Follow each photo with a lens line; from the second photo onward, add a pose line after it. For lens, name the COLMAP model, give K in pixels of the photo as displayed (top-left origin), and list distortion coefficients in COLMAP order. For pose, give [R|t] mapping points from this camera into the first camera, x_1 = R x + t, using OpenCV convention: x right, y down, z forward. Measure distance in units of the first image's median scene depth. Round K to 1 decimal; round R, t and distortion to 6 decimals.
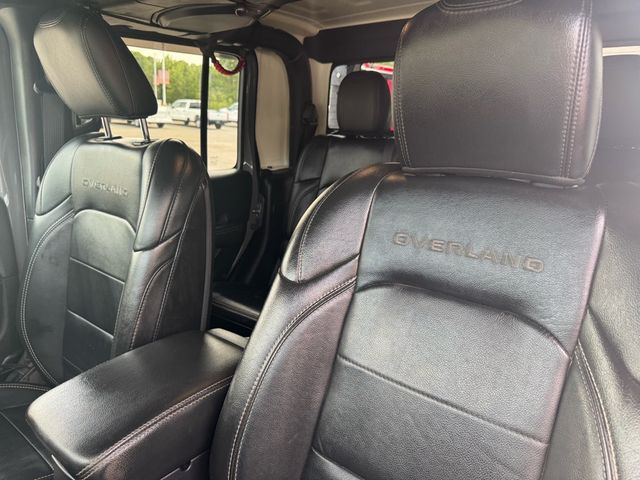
lens RADIAL K [[459.4, 0, 324.2], [0, 459.4, 240.6], [0, 0, 1]] dist [0.045313, -0.059996]
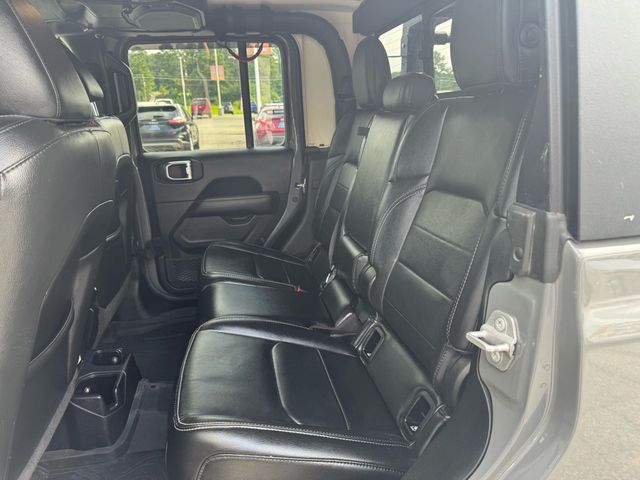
lens RADIAL K [[459.4, 0, 324.2], [0, 459.4, 240.6], [0, 0, 1]] dist [0.045313, -0.059996]
pose [[0.759038, 0.102541, -0.642921, 0.628270], [-0.091822, 0.994509, 0.050211, 0.008209], [0.644539, 0.020922, 0.764285, 0.200259]]
